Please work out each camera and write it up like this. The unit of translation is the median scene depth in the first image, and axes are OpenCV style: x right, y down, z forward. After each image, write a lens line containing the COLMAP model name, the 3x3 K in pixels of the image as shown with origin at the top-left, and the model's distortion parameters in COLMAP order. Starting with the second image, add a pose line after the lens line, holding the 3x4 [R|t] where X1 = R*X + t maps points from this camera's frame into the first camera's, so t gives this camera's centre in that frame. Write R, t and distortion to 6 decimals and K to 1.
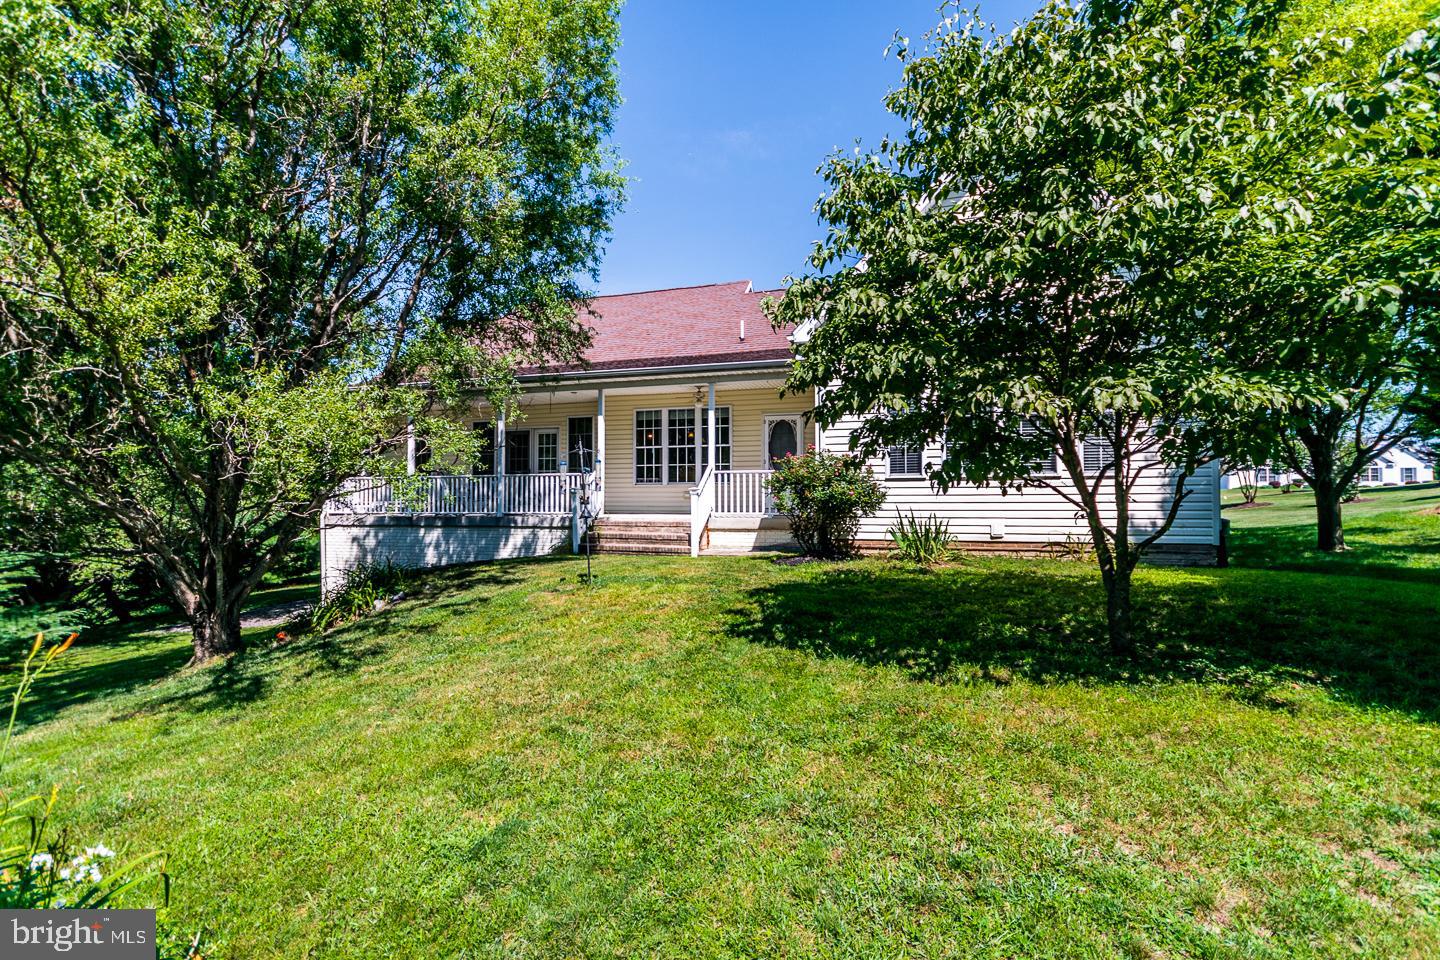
lens RADIAL K [[656.0, 0, 720.0], [0, 656.0, 480.0], [0, 0, 1]] dist [0.001566, 0.000074]
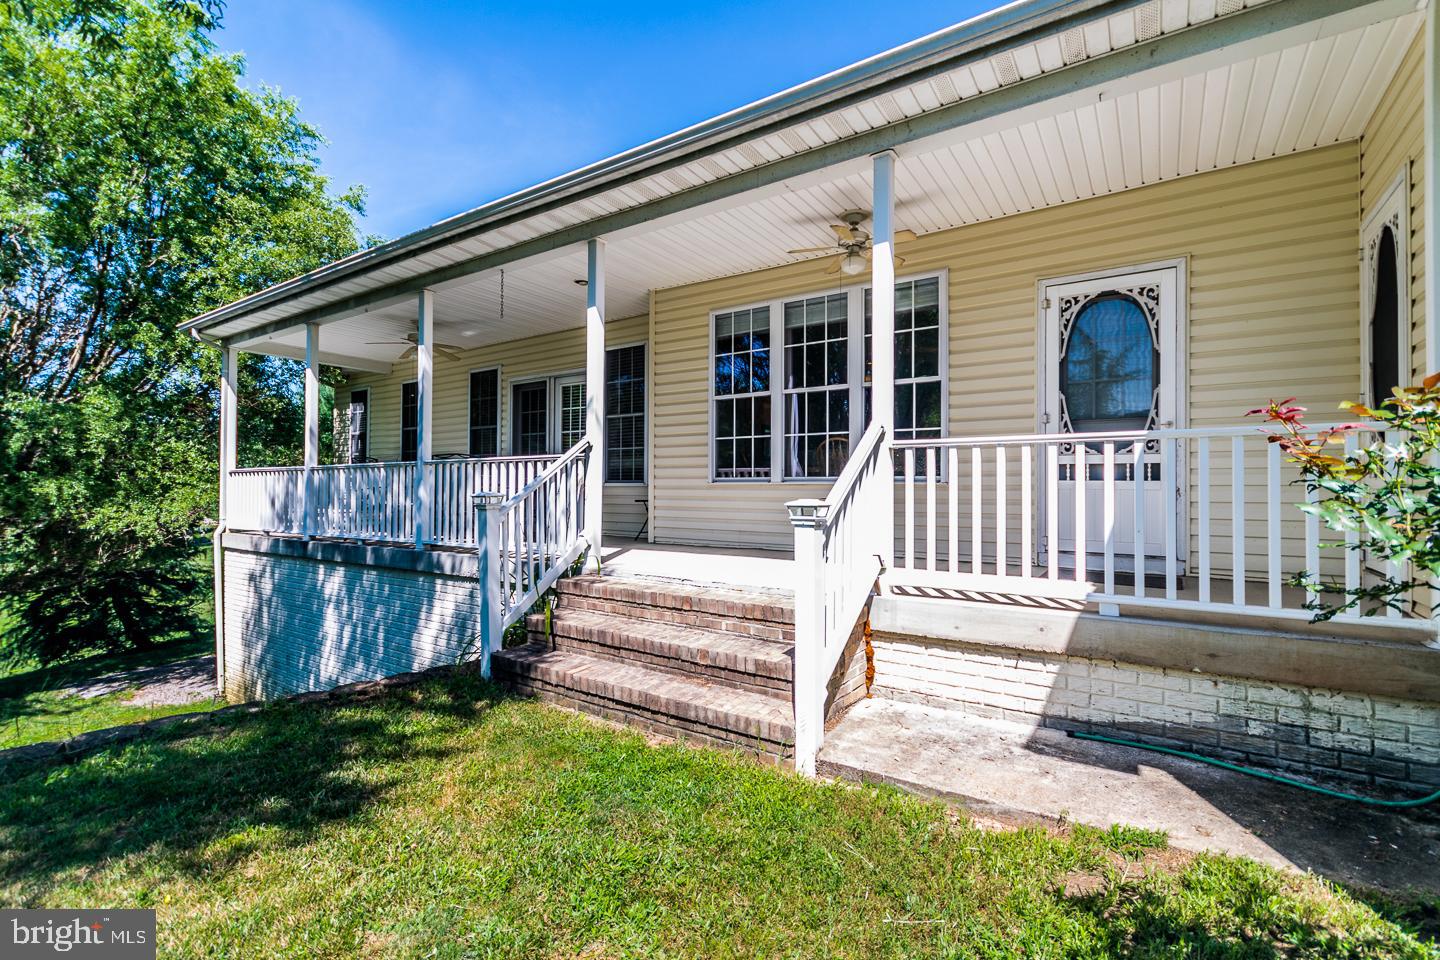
lens RADIAL K [[656.0, 0, 720.0], [0, 656.0, 480.0], [0, 0, 1]] dist [0.001566, 0.000074]
pose [[0.958164, -0.004157, -0.286191, 0.002210], [0.007888, 0.999898, 0.011883, 0.000579], [0.286112, -0.013643, 0.958099, 0.621319]]
